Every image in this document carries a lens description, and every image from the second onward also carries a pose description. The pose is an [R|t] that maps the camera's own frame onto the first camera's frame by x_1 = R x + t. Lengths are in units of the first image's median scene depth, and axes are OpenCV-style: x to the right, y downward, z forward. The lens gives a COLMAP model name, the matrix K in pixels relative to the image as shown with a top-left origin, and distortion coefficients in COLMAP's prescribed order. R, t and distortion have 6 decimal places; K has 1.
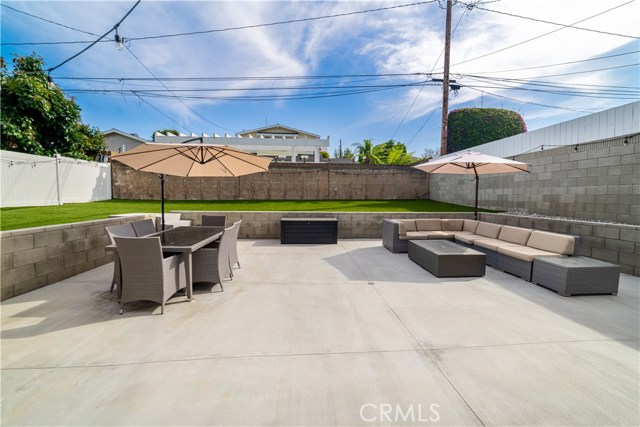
lens RADIAL K [[253.1, 0, 318.5], [0, 253.1, 209.9], [0, 0, 1]] dist [0.007661, 0.000069]
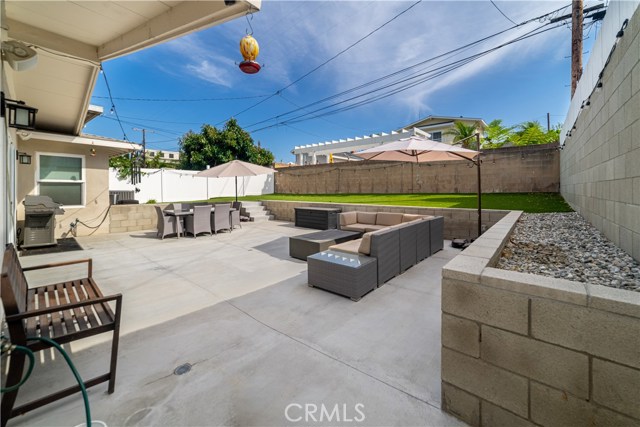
lens RADIAL K [[253.1, 0, 312.0], [0, 253.1, 193.4], [0, 0, 1]] dist [0.007661, 0.000069]
pose [[0.714615, -0.001032, -0.699517, 0.465310], [-0.031175, 0.998958, -0.033321, 0.002838], [0.698823, 0.045619, 0.713839, 0.062702]]
